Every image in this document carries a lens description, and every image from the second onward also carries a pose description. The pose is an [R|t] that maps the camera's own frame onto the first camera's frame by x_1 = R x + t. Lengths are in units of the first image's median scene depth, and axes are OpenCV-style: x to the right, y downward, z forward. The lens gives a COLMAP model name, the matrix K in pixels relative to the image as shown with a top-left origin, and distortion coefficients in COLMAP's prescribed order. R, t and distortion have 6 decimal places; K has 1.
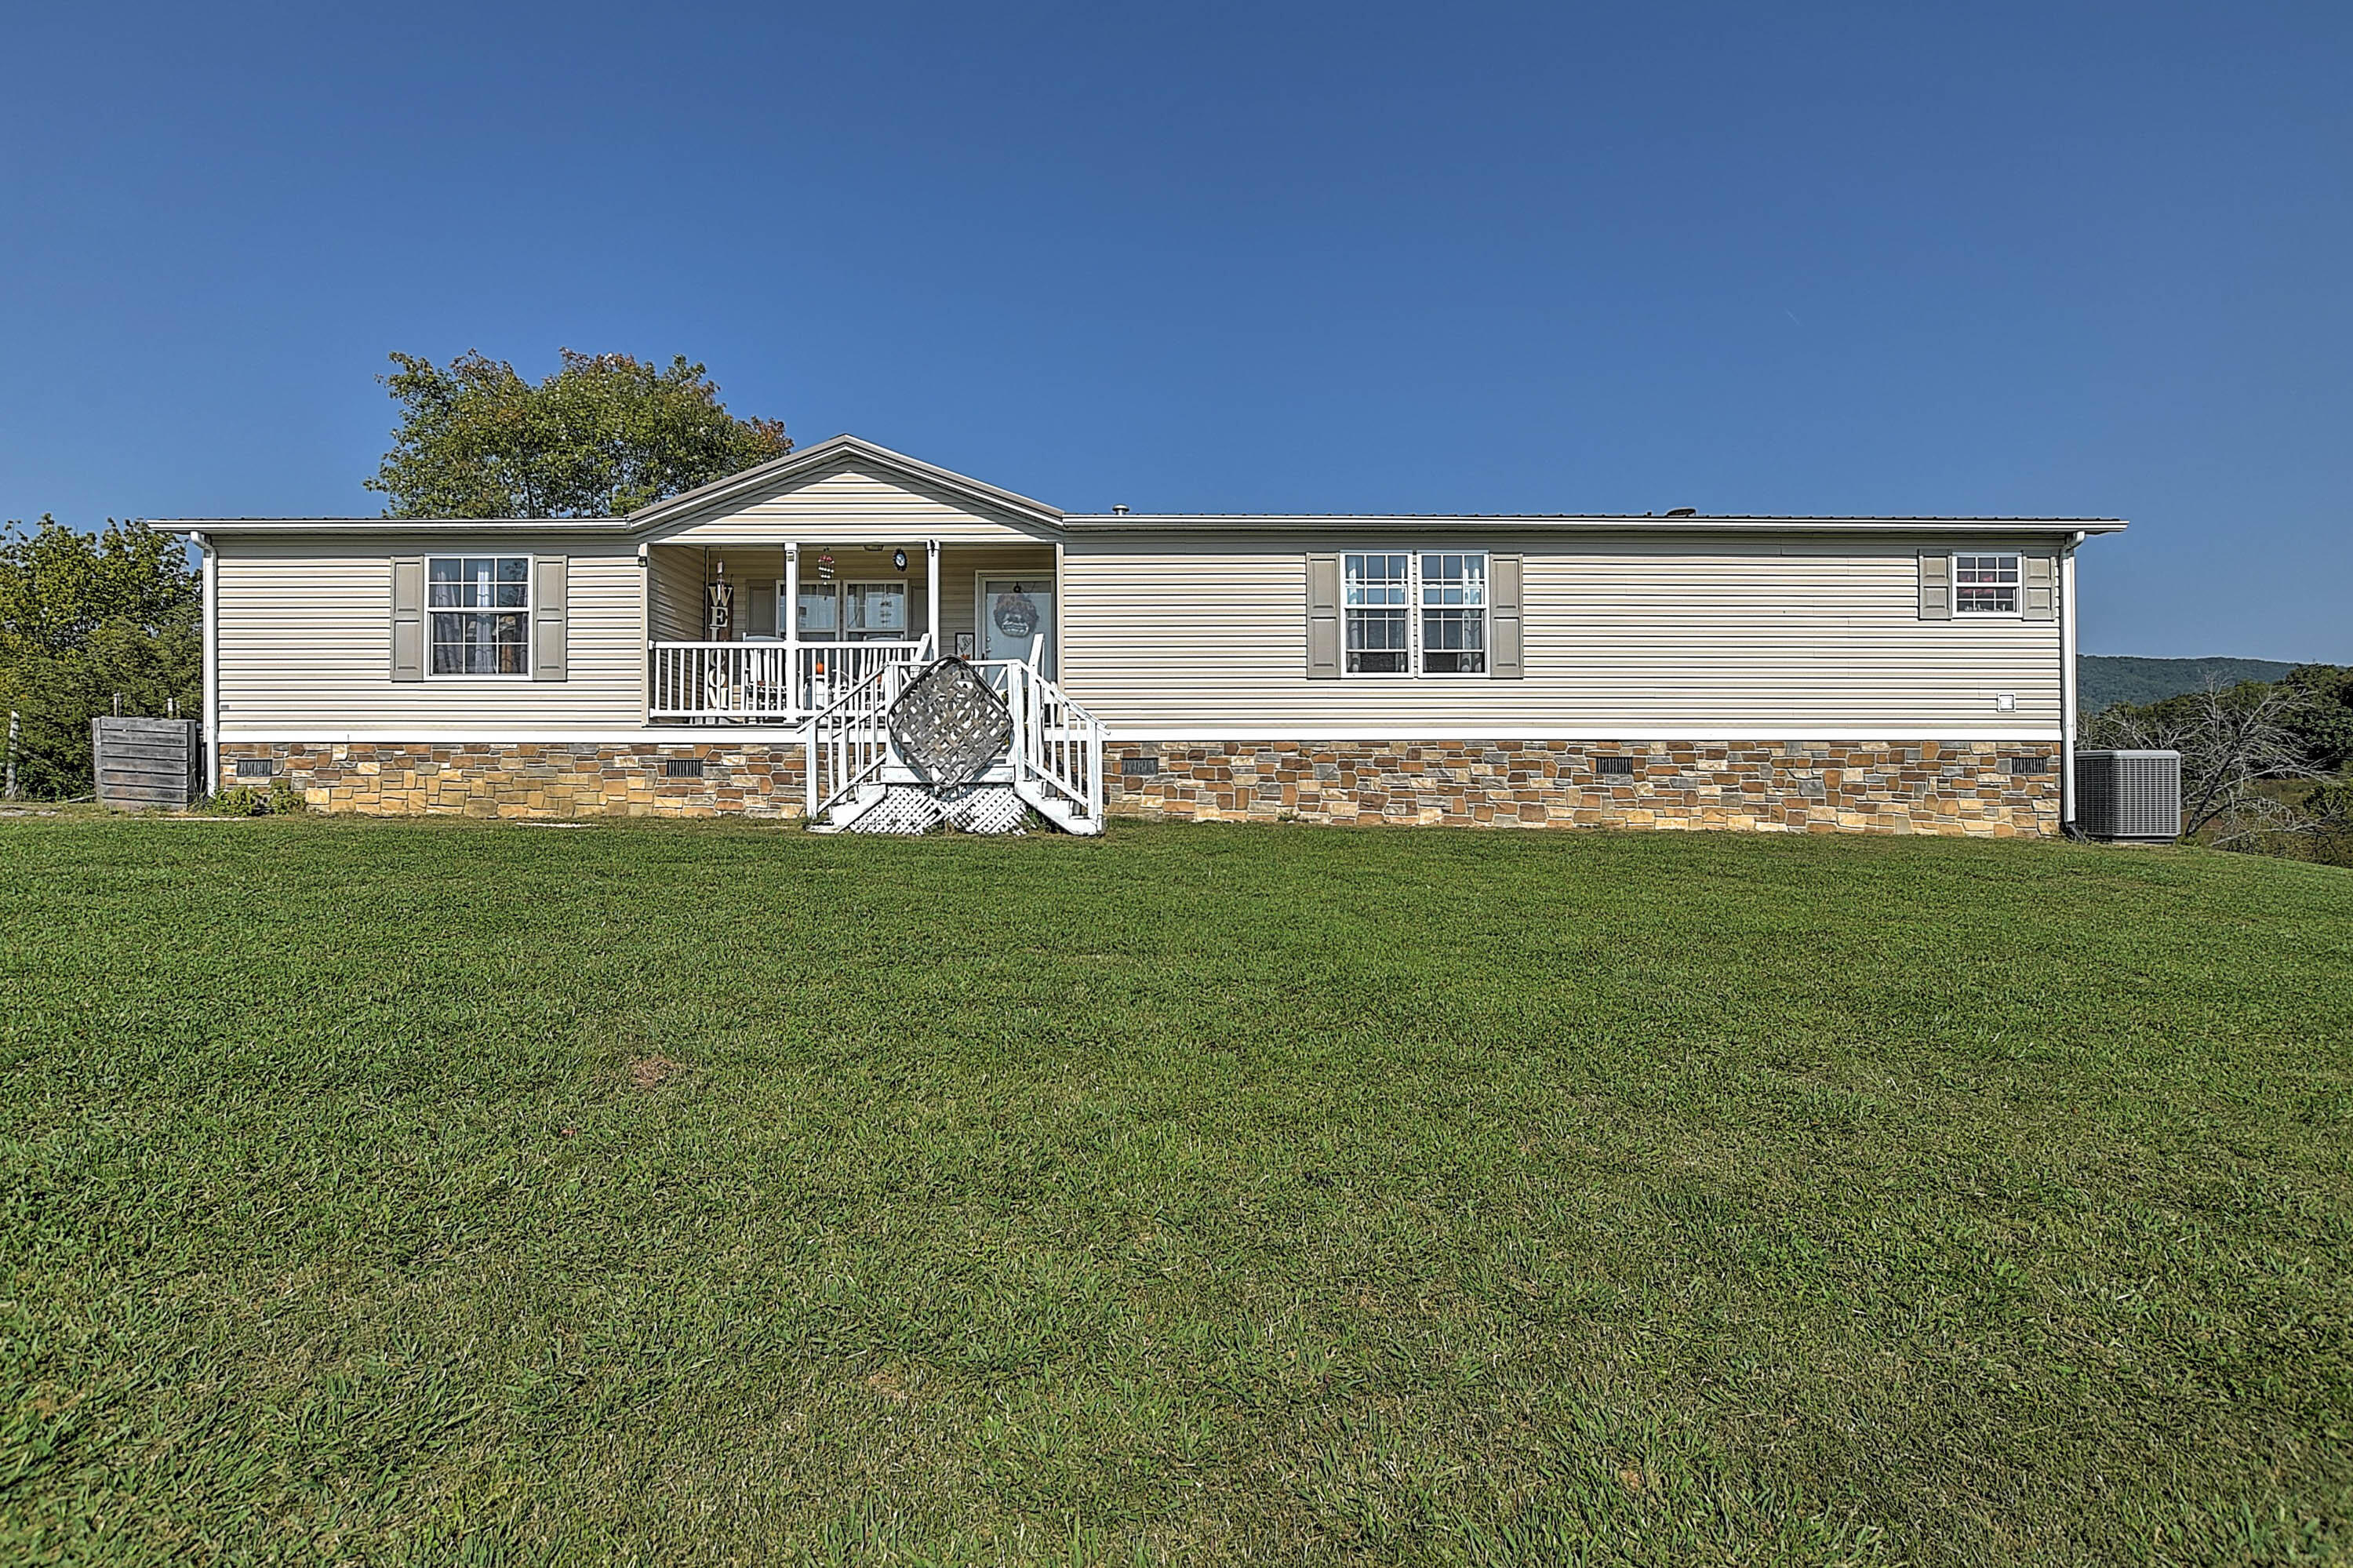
lens RADIAL K [[1053.5, 0, 1182.8], [0, 1053.5, 790.4], [0, 0, 1]] dist [-0.015457, 0.001803]
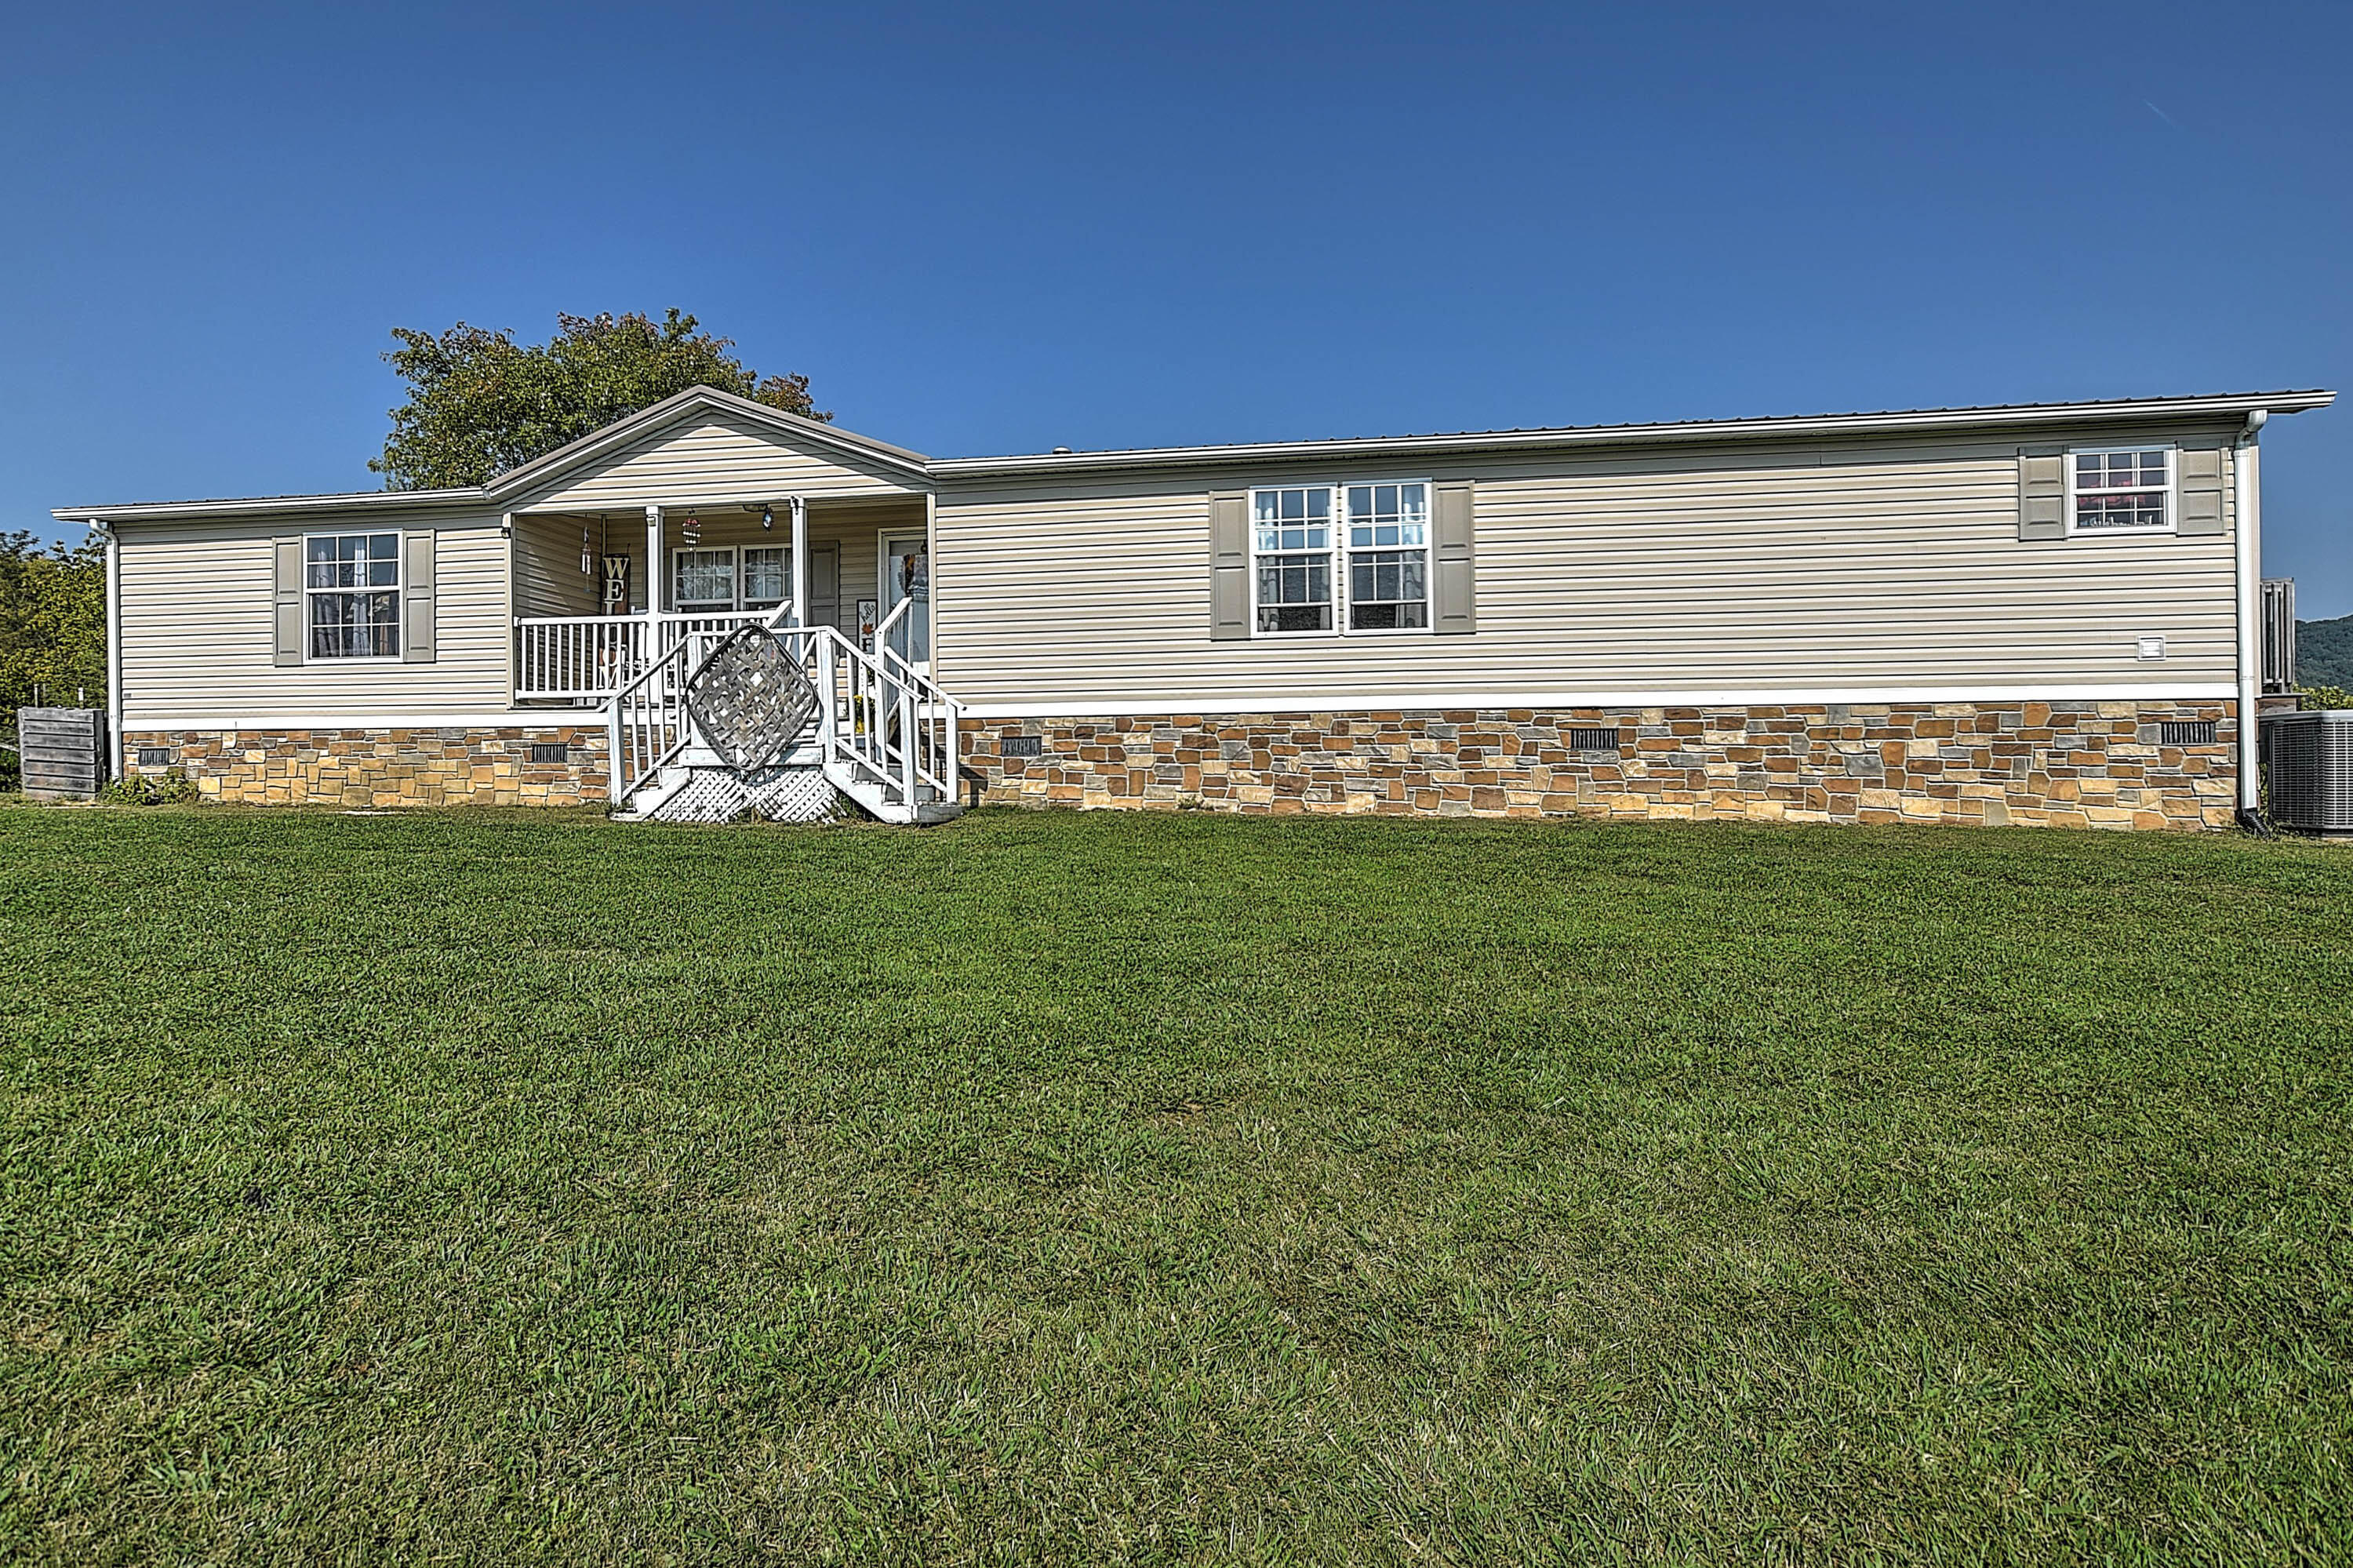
lens RADIAL K [[1240.1, 0, 1185.3], [0, 1240.1, 773.8], [0, 0, 1]] dist [-0.005074, 0.003537]
pose [[0.984554, -0.006306, -0.174967, 0.271012], [0.004927, 0.999953, -0.008316, 0.008922], [0.175011, 0.007326, 0.984539, 0.018601]]
